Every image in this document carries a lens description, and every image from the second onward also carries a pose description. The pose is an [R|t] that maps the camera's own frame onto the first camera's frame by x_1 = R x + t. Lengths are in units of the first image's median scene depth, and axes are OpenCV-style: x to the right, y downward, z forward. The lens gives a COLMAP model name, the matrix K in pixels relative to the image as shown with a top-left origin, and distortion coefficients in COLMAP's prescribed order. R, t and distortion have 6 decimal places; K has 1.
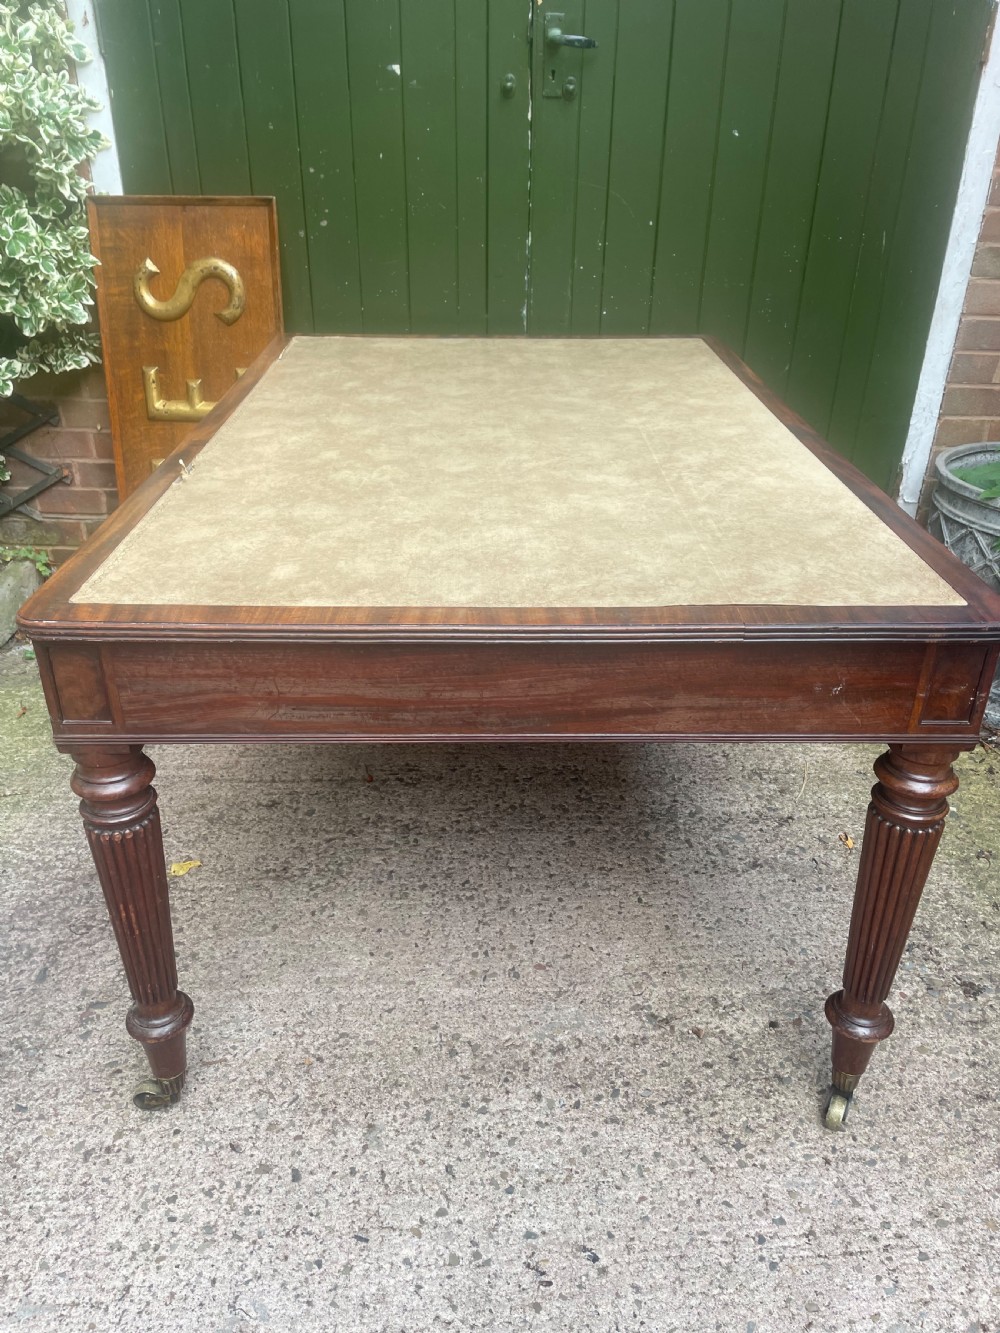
lens RADIAL K [[1015.0, 0, 495.0], [0, 1015.0, 679.6], [0, 0, 1]] dist [0.082406, -0.112798]
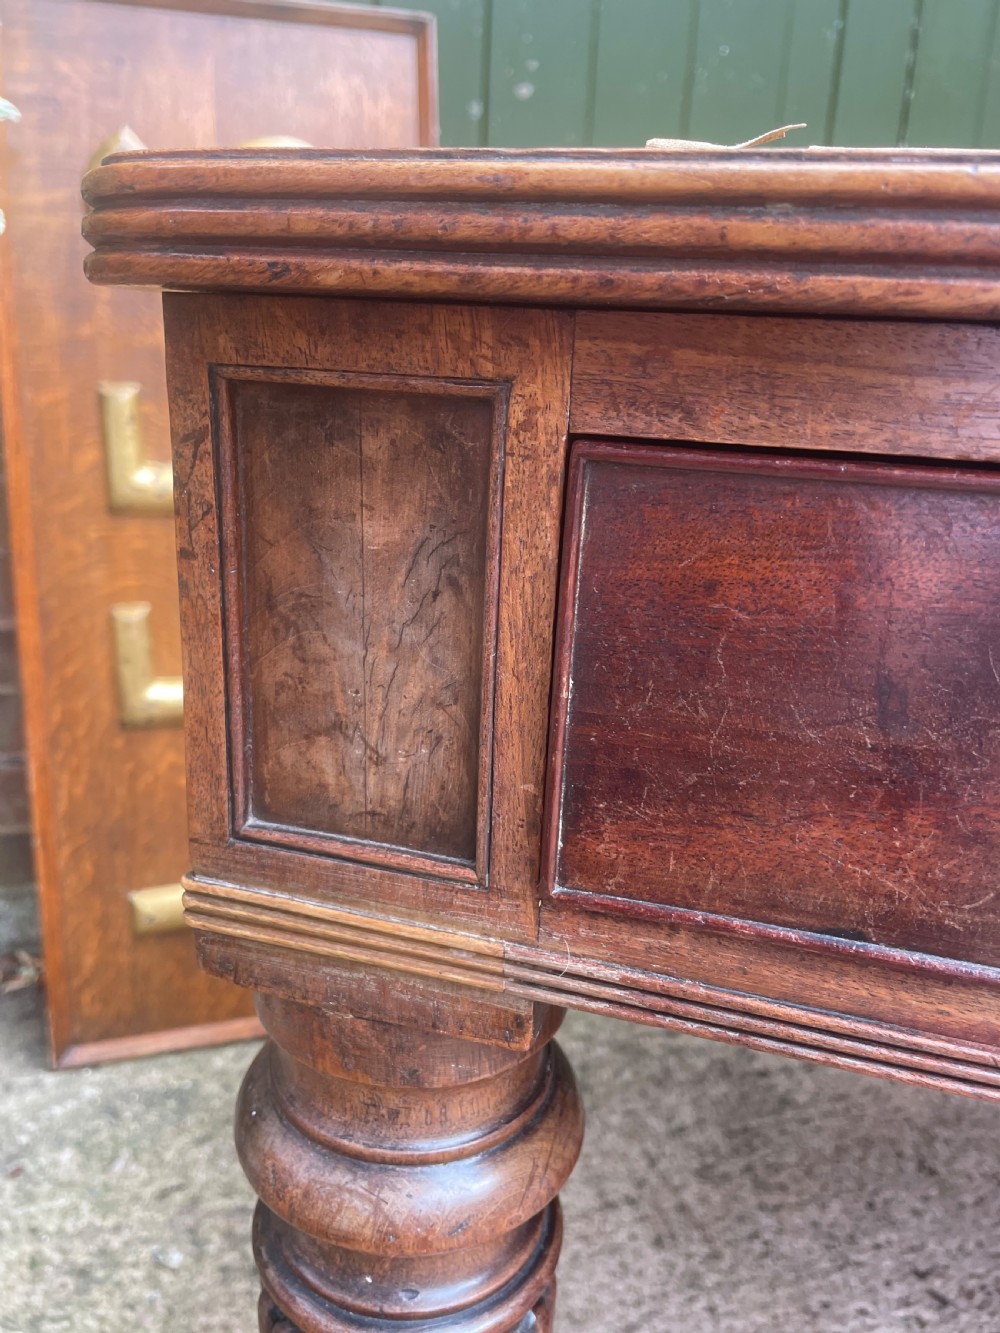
lens RADIAL K [[1066.3, 0, 493.2], [0, 1066.3, 670.7], [0, 0, 1]] dist [0.015592, -0.040683]
pose [[0.950199, -0.062142, 0.305384, -0.499607], [0.116536, 0.979678, -0.163247, -0.161506], [-0.289034, 0.190706, 0.938132, 0.876947]]
